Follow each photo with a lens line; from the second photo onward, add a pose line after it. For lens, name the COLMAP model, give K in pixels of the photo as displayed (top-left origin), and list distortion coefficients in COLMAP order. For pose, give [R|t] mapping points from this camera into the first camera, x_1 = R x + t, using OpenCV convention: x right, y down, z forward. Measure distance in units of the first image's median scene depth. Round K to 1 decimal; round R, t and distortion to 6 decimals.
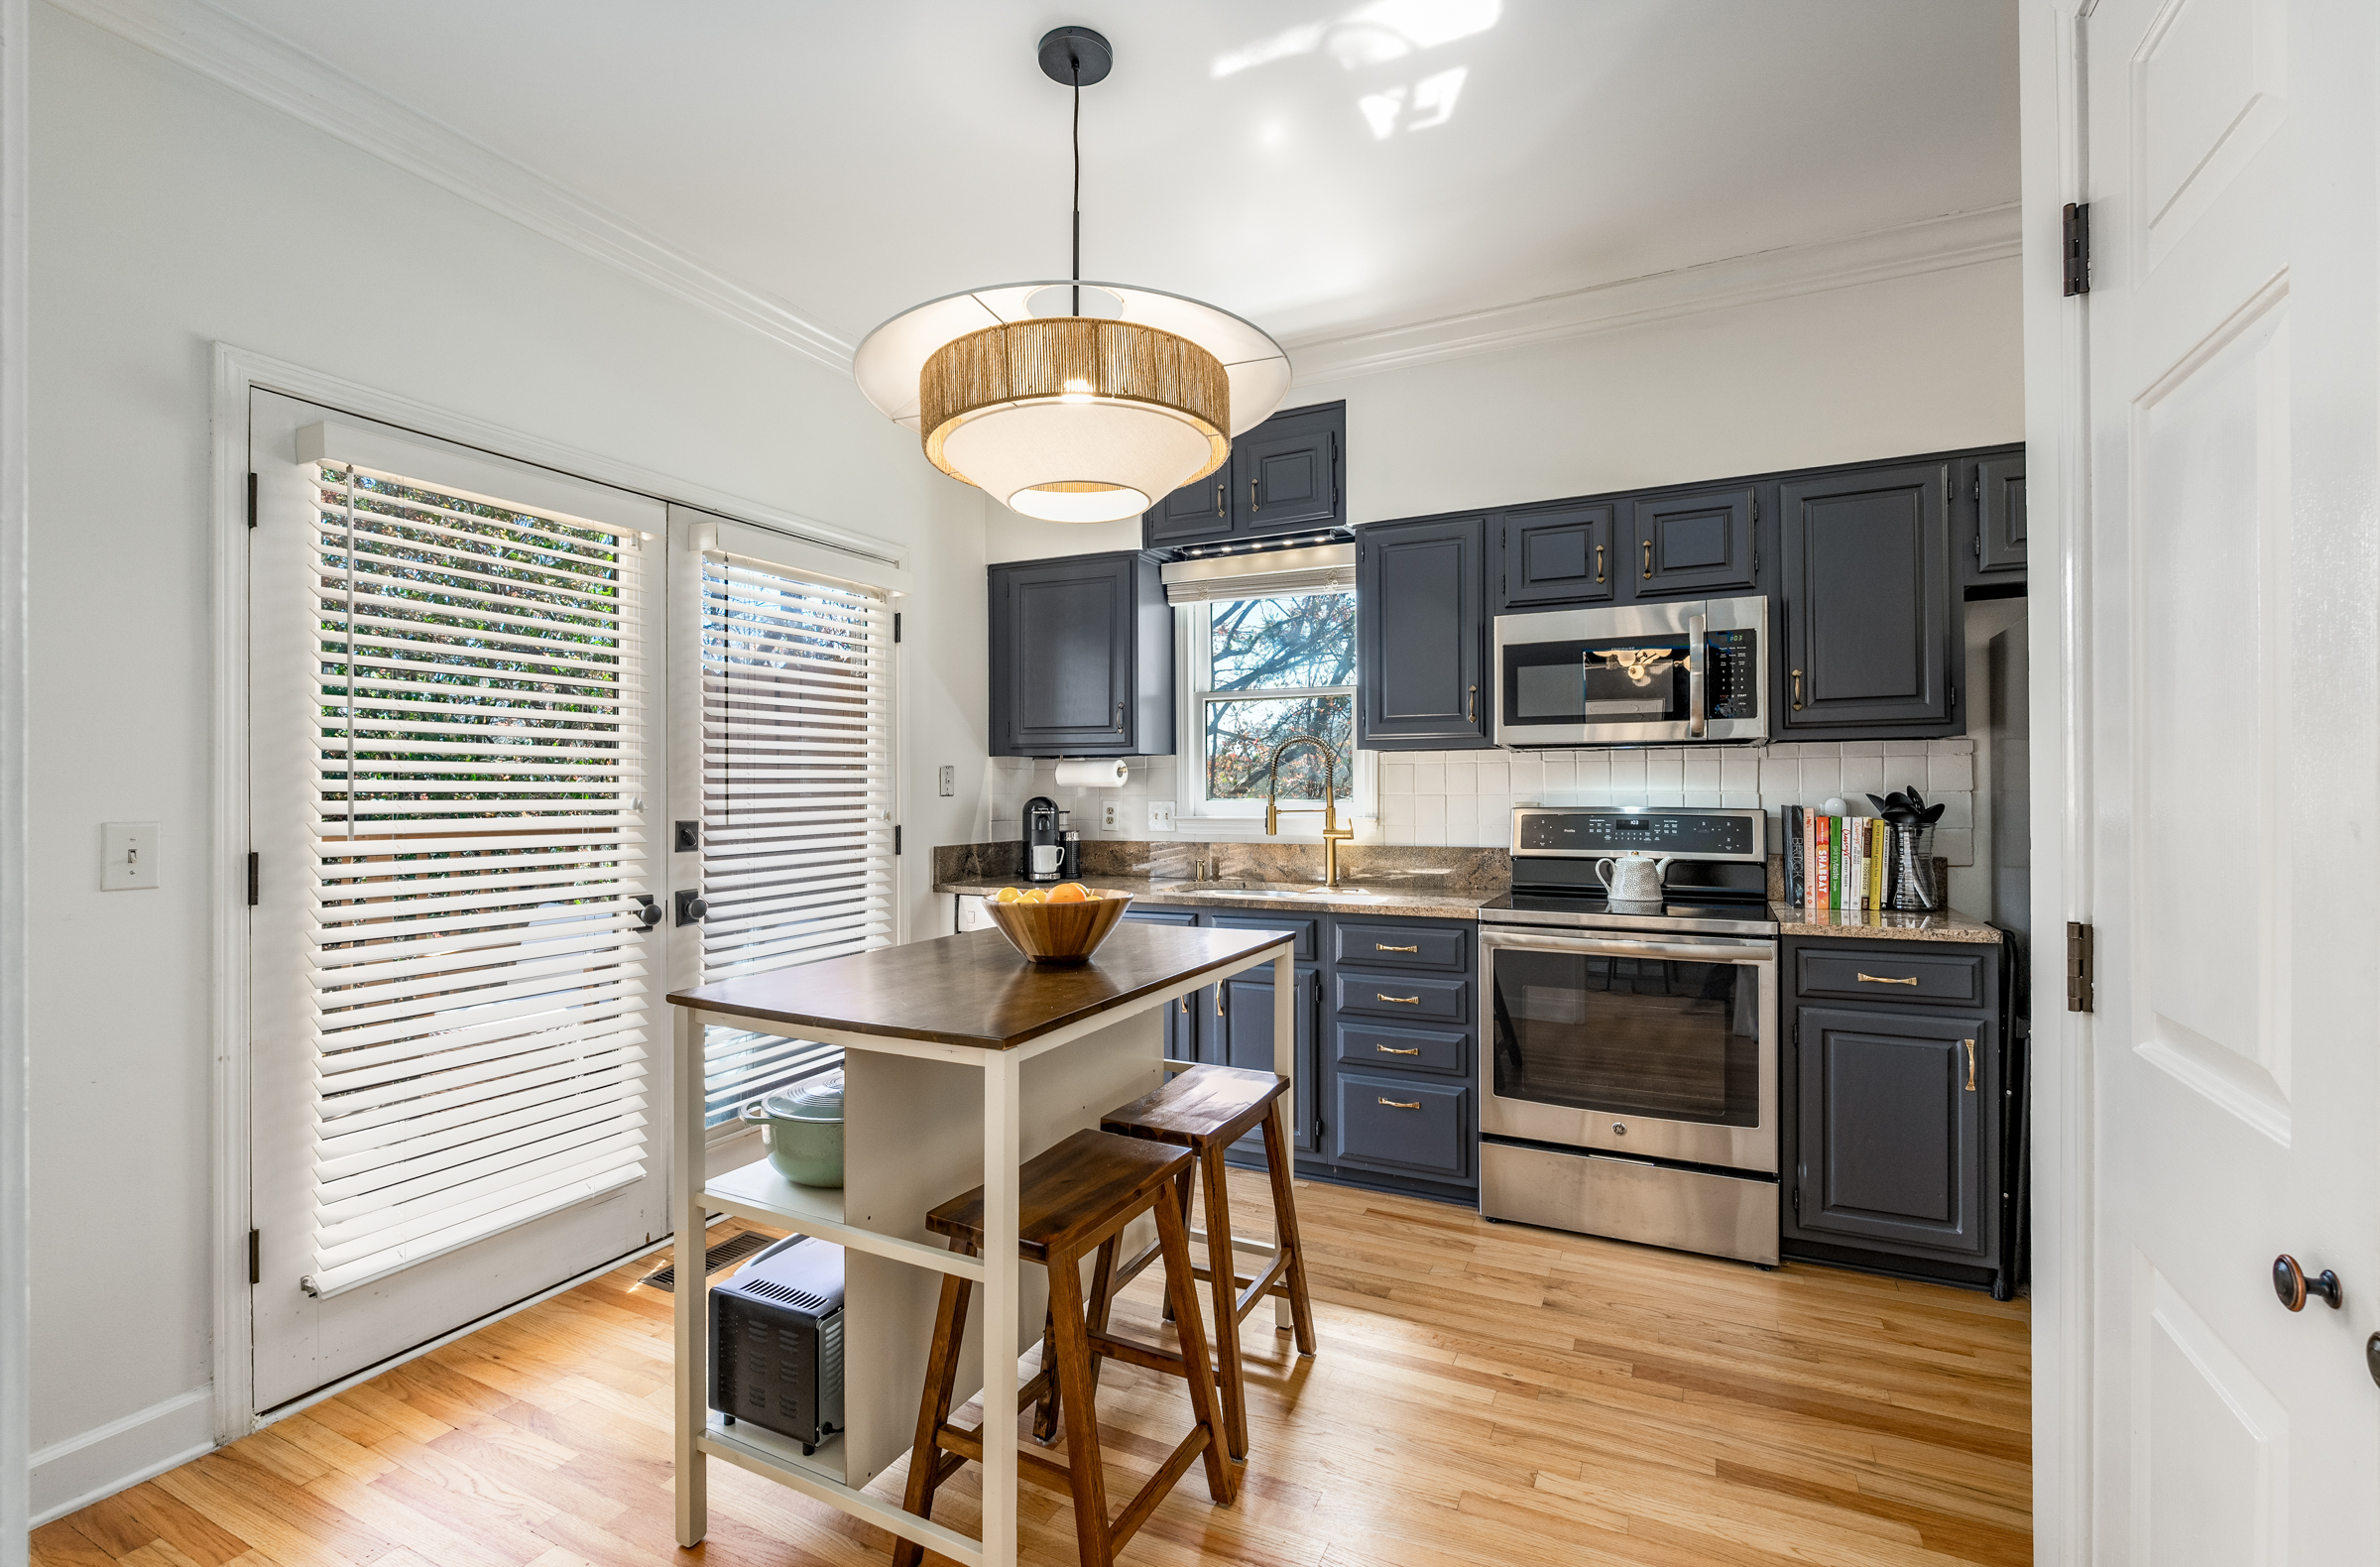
lens RADIAL K [[1051.8, 0, 1178.2], [0, 1051.8, 786.9], [0, 0, 1]] dist [-0.004054, -0.000209]
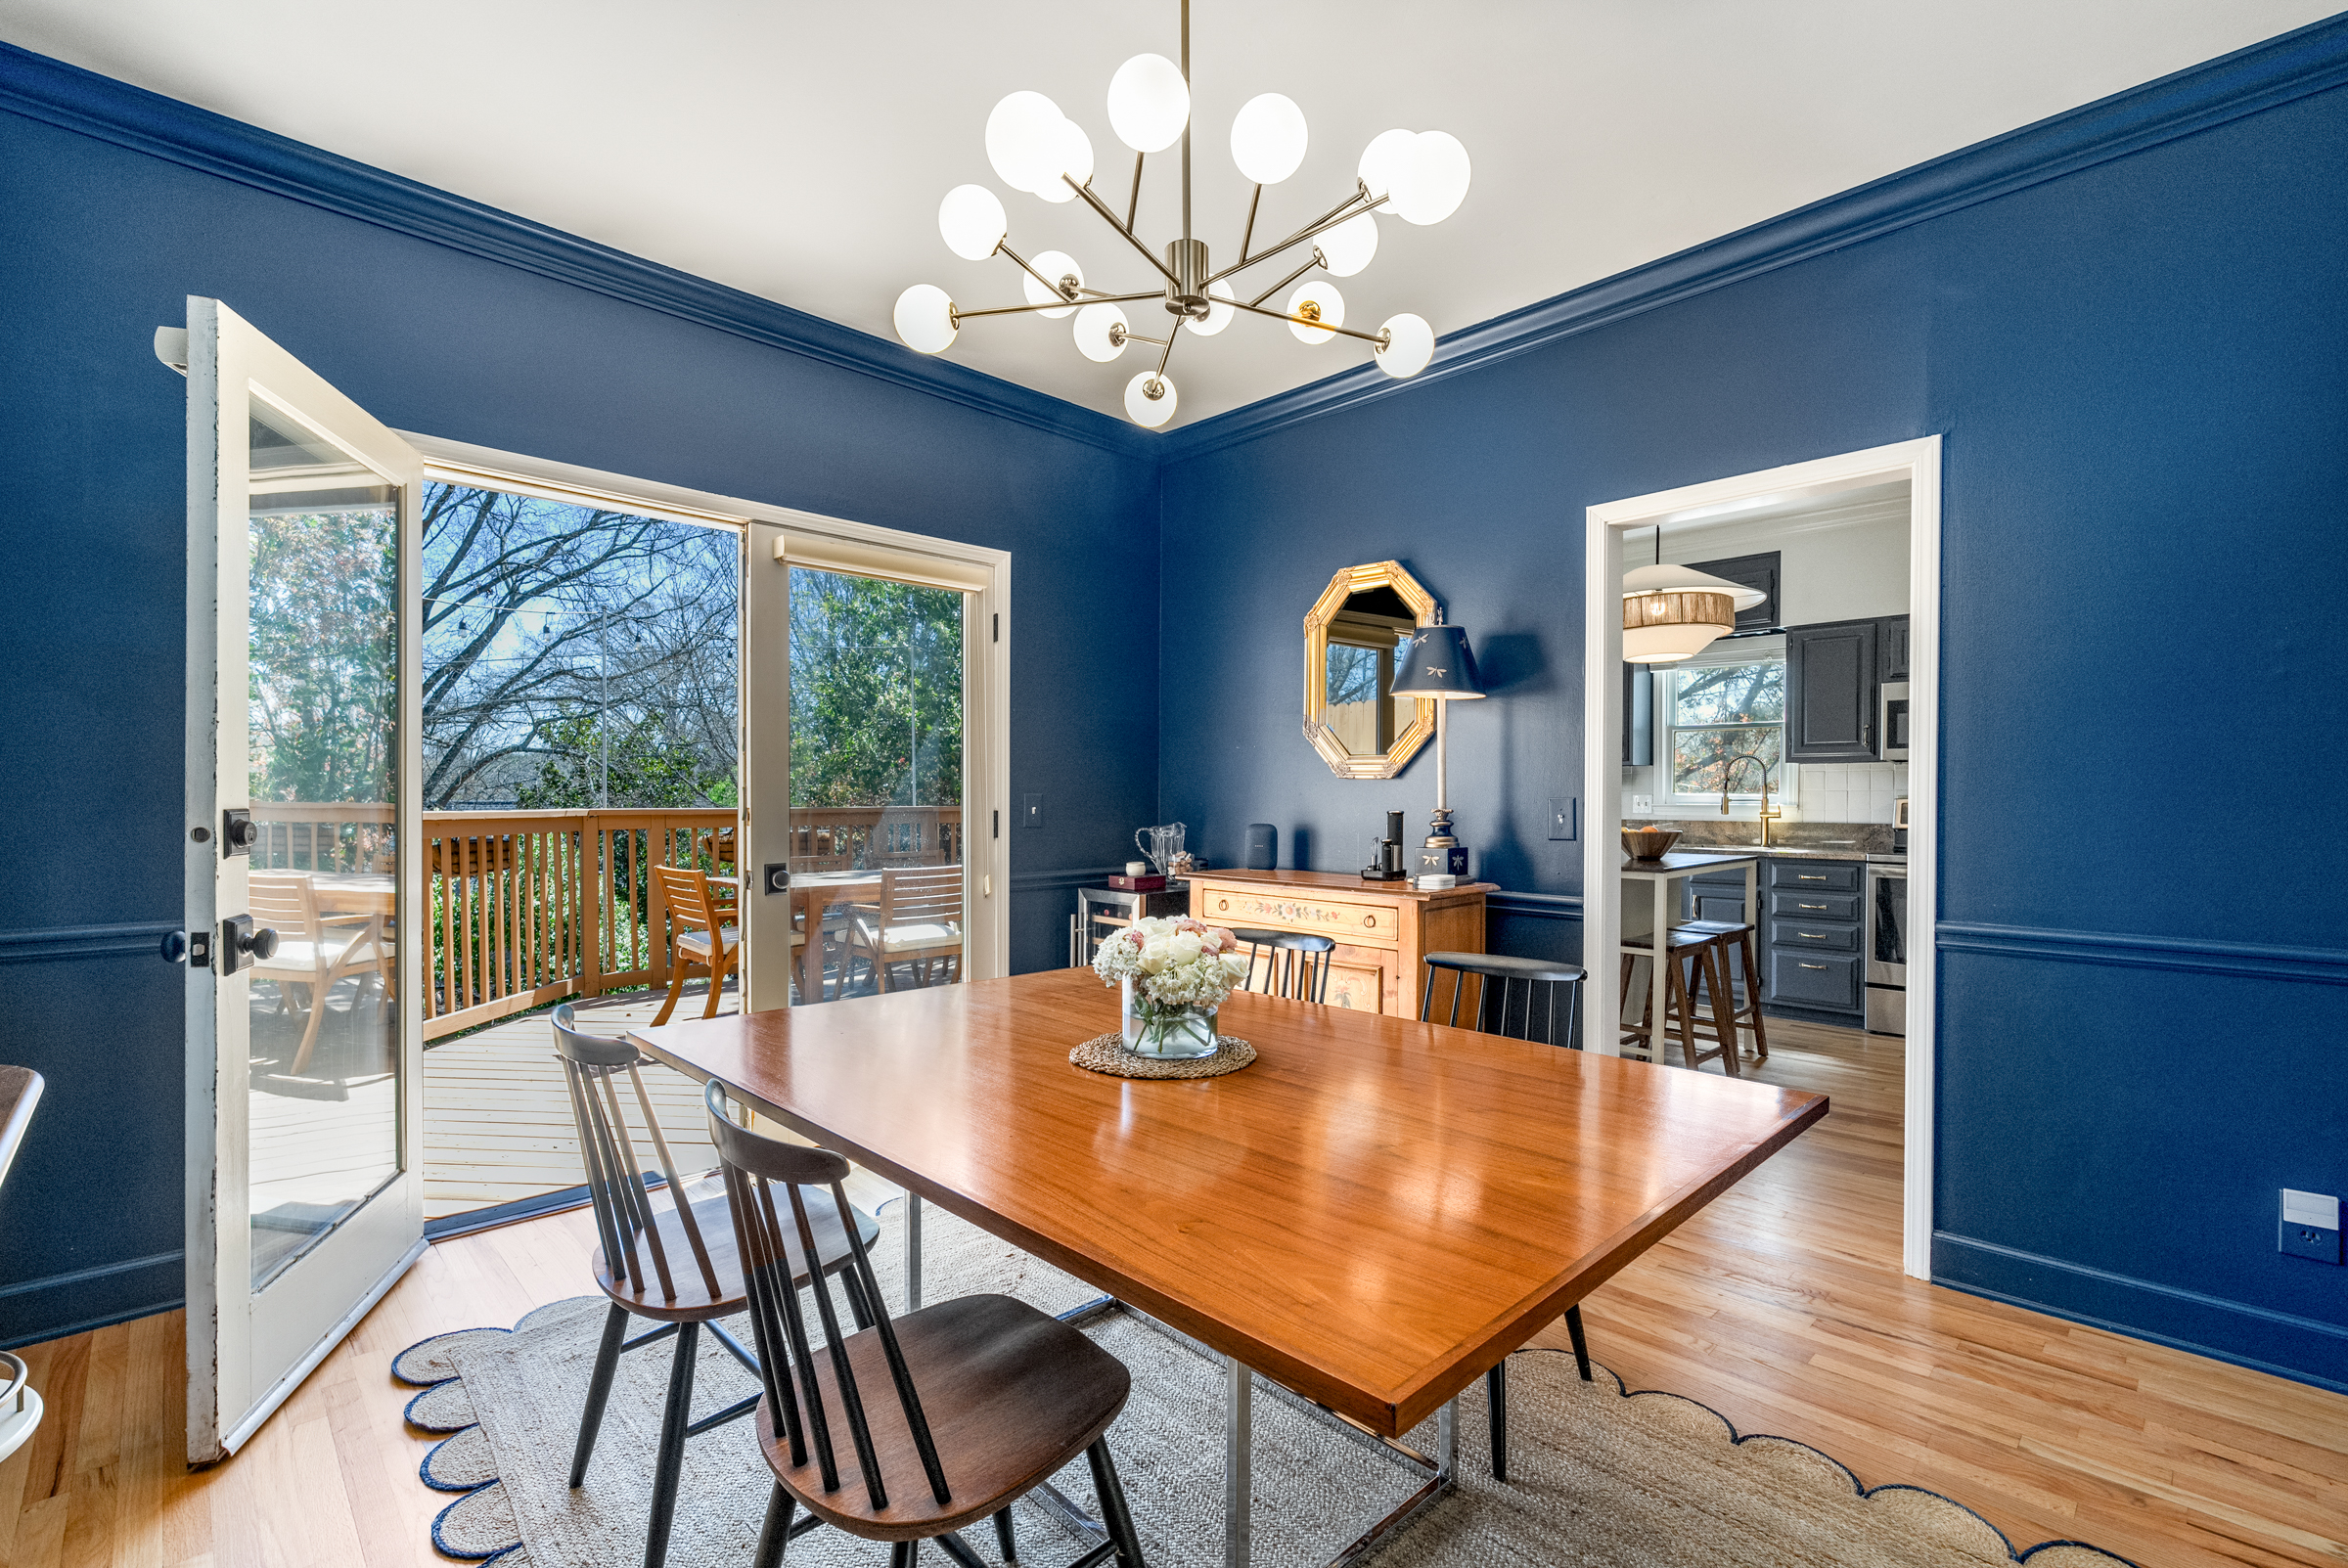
lens RADIAL K [[1037.5, 0, 1173.4], [0, 1037.5, 808.5], [0, 0, 1]] dist [-0.004054, -0.000209]
pose [[0.944637, 0.010394, -0.327954, -0.220462], [-0.004249, 0.999802, 0.019450, 0.009426], [0.328091, -0.016980, 0.944494, -0.922533]]
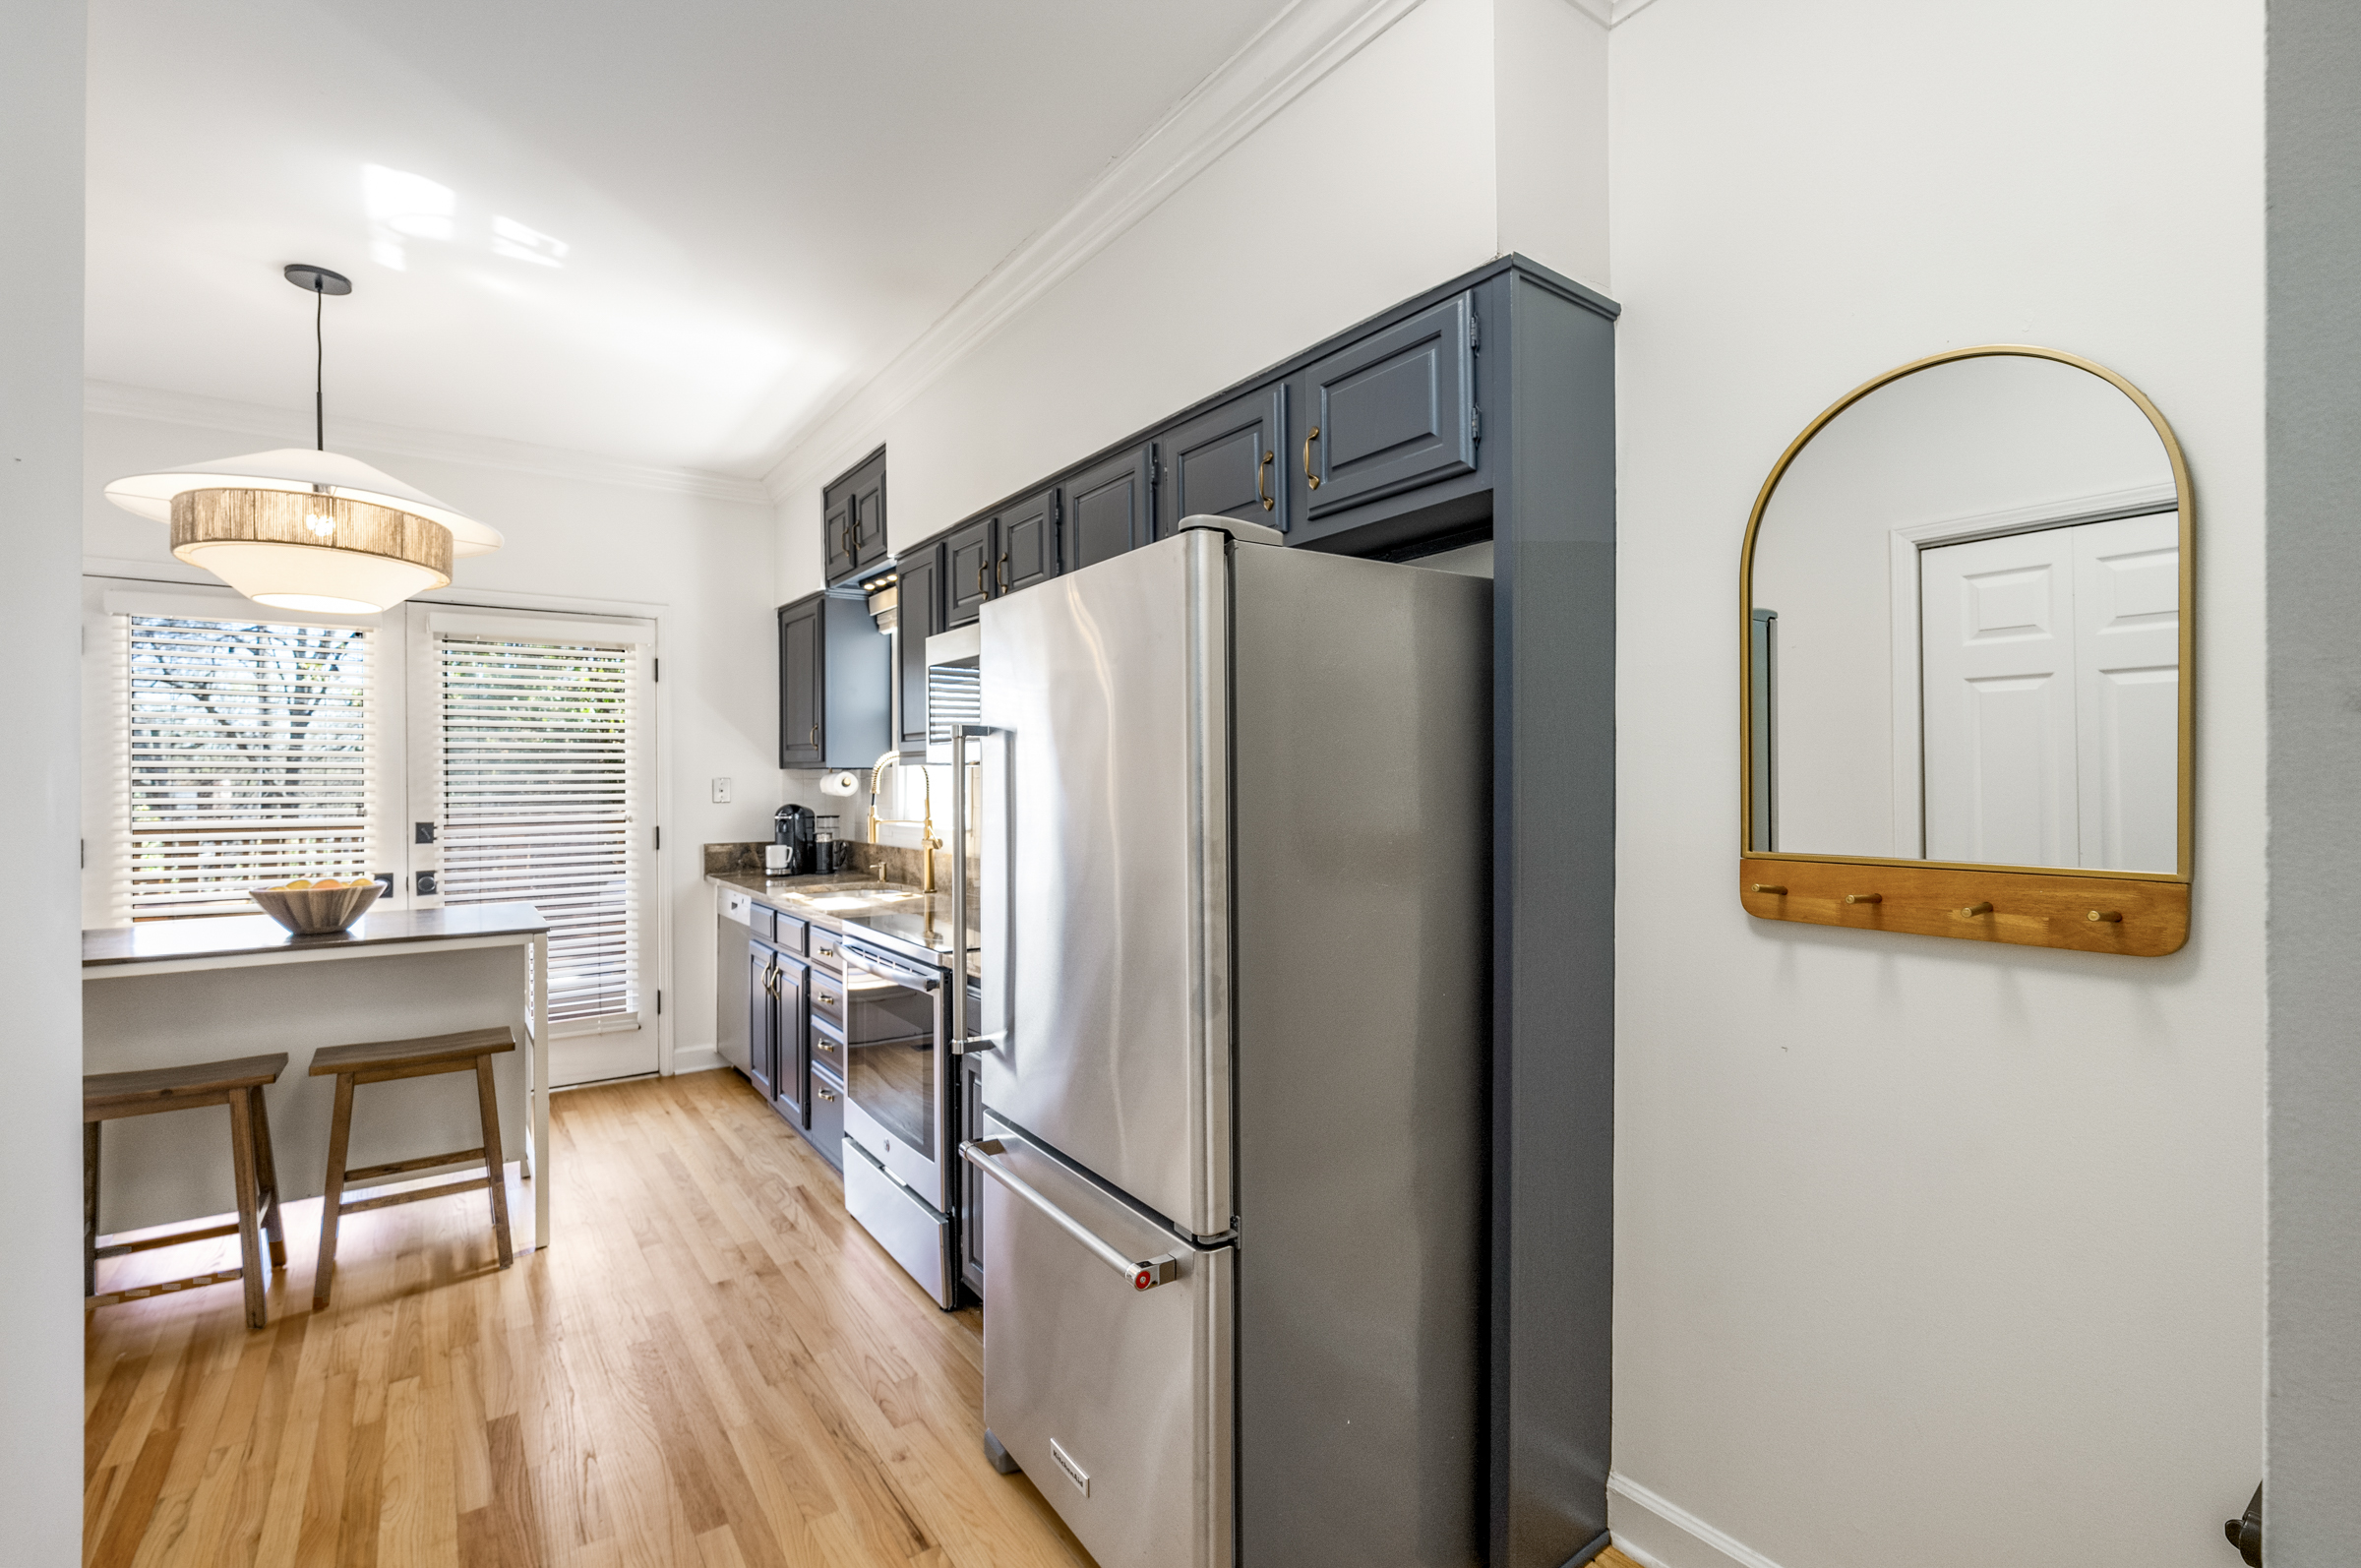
lens RADIAL K [[1043.3, 0, 1176.1], [0, 1043.3, 775.3], [0, 0, 1]] dist [-0.004054, -0.000209]
pose [[0.885290, 0.003308, -0.465028, 0.995343], [-0.001763, 0.999991, 0.003757, -0.035080], [0.465036, -0.002506, 0.885288, 0.202478]]
